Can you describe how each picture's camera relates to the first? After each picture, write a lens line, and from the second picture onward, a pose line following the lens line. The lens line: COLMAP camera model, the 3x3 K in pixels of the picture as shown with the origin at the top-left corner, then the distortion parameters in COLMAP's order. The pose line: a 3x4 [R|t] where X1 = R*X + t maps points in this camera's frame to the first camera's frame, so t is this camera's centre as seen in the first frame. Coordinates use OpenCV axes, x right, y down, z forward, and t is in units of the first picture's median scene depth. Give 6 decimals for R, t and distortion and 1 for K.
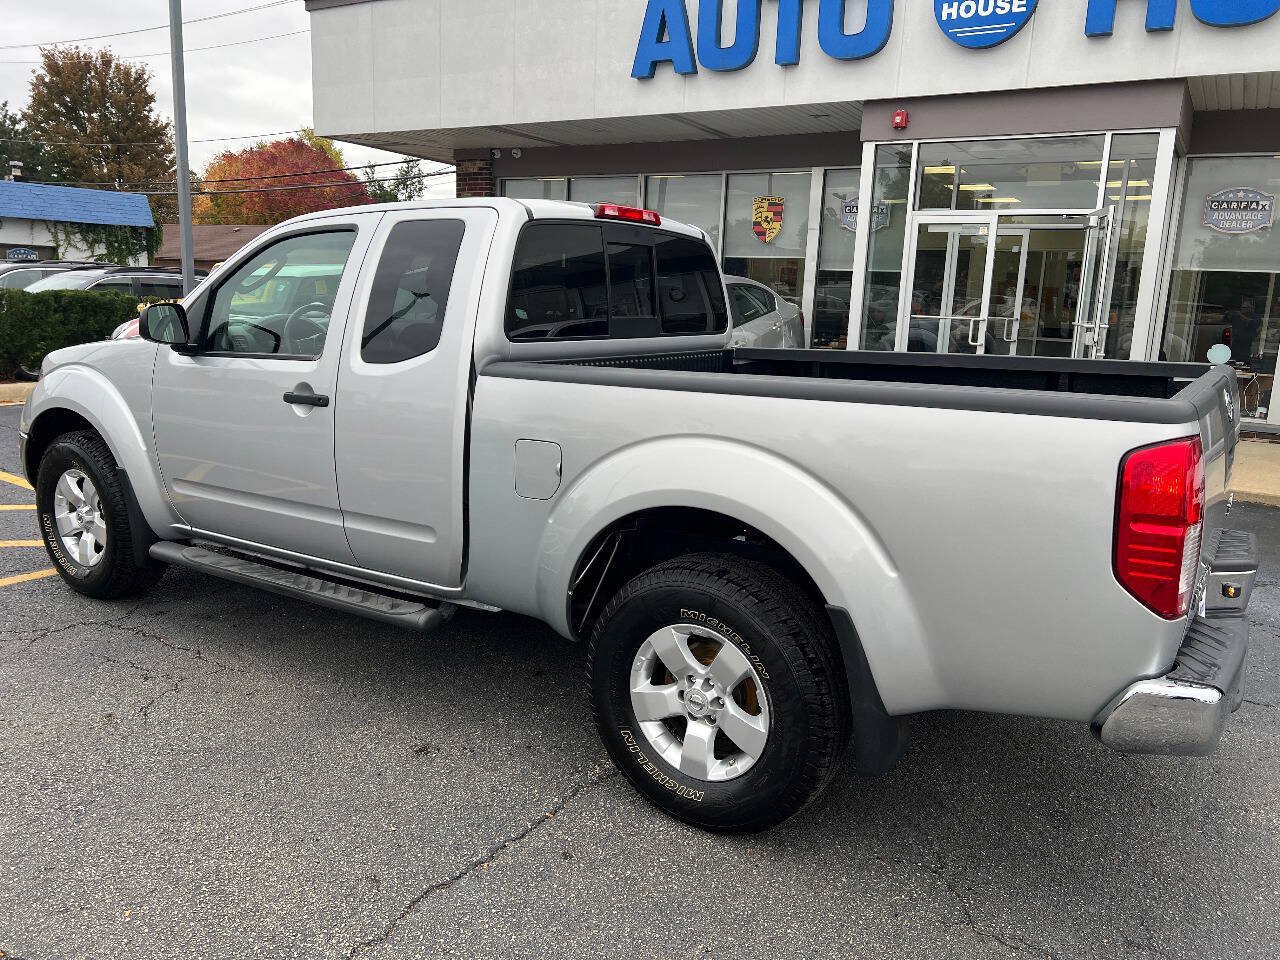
lens RADIAL K [[966.3, 0, 640.3], [0, 966.3, 475.4], [0, 0, 1]] dist [0.061207, -0.074240]
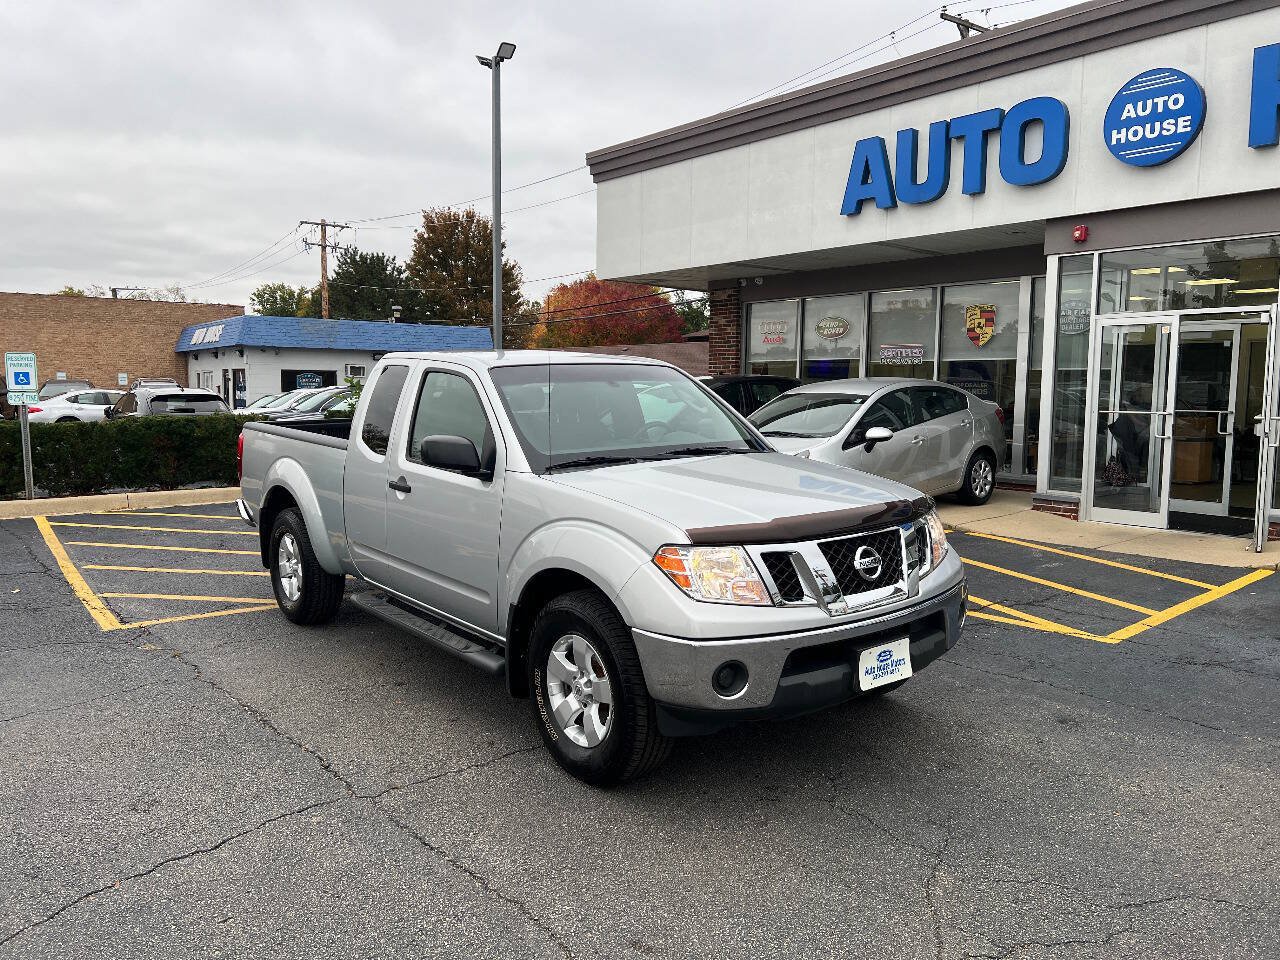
lens RADIAL K [[961.9, 0, 627.2], [0, 961.9, 477.6], [0, 0, 1]] dist [0.067249, -0.068911]
pose [[0.946014, -0.001821, -0.324121, 0.136677], [-0.031463, 0.994746, -0.097419, 0.027105], [0.322595, 0.102358, 0.940986, -0.154922]]
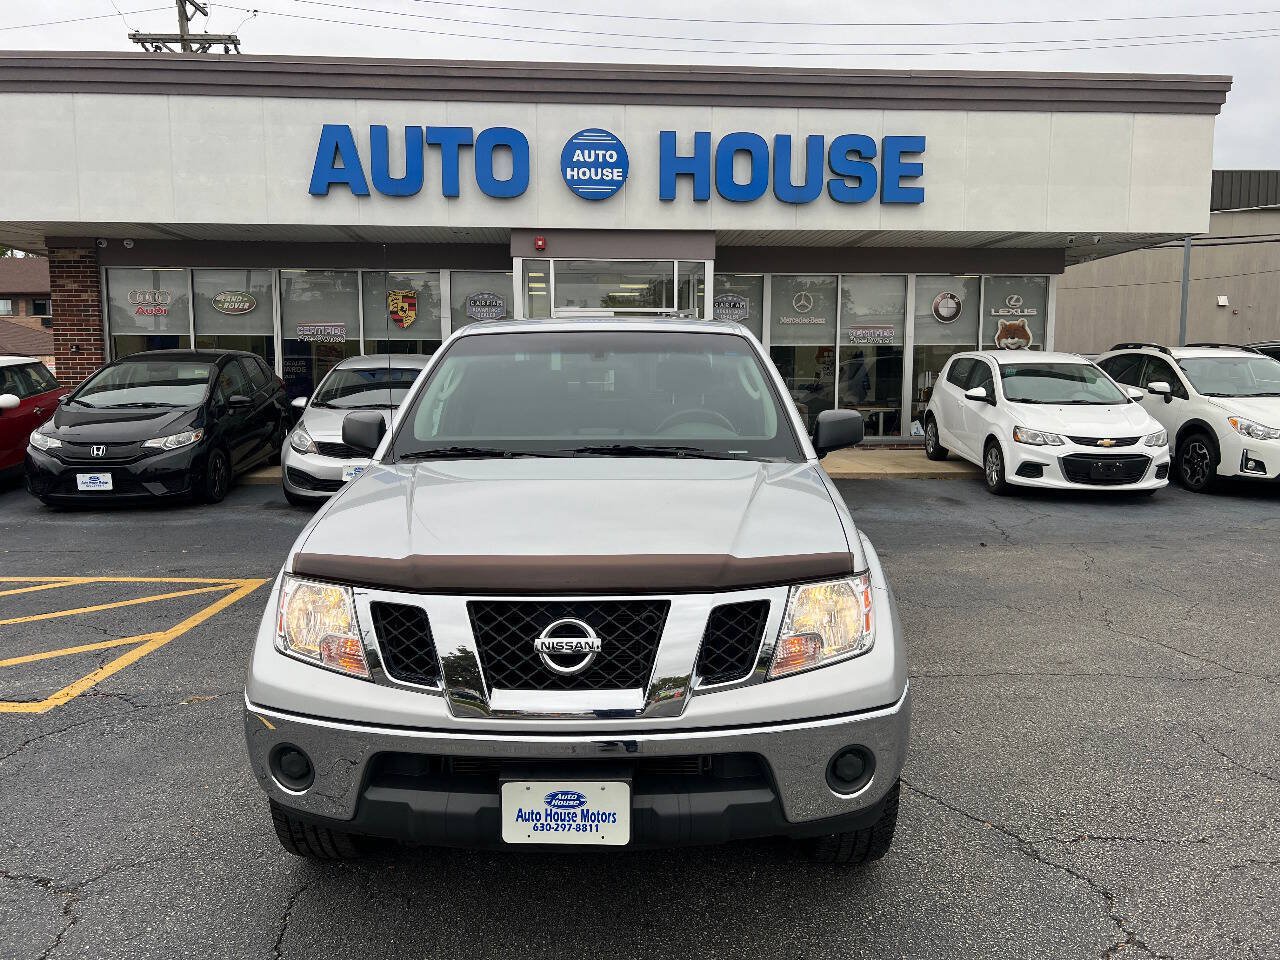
lens RADIAL K [[966.9, 0, 643.8], [0, 966.9, 478.0], [0, 0, 1]] dist [0.042953, -0.050675]
pose [[0.810882, -0.101821, 0.576284, -0.434024], [0.140902, 0.989747, -0.023387, 0.019832], [-0.567994, 0.100164, 0.816915, -0.176836]]
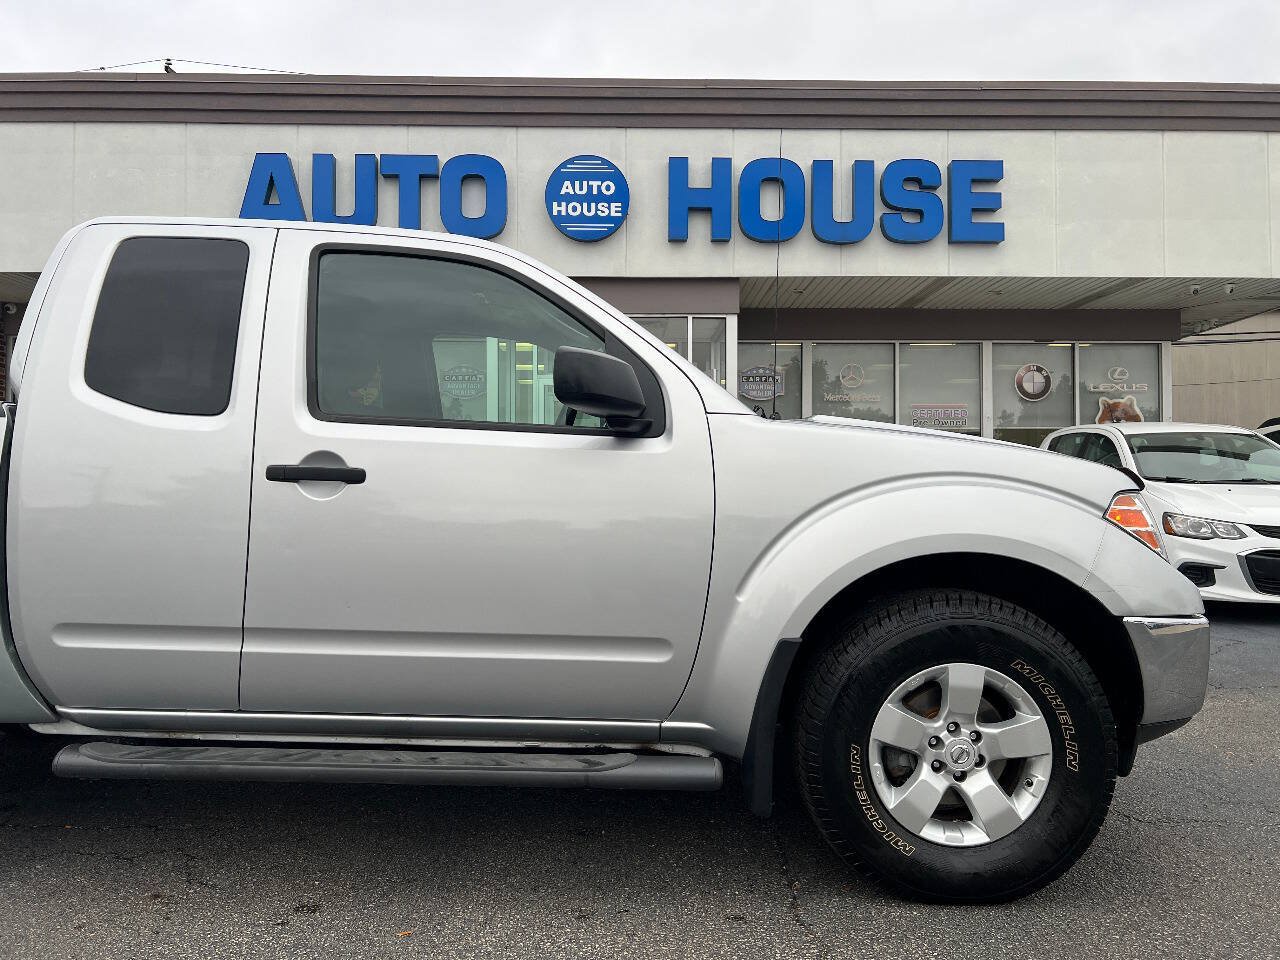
lens RADIAL K [[966.3, 0, 640.3], [0, 966.3, 475.4], [0, 0, 1]] dist [0.061207, -0.074240]
pose [[0.840205, -0.024672, 0.541707, -0.219610], [0.134223, 0.977341, -0.163673, 0.037322], [-0.525394, 0.210229, 0.824479, 0.052234]]
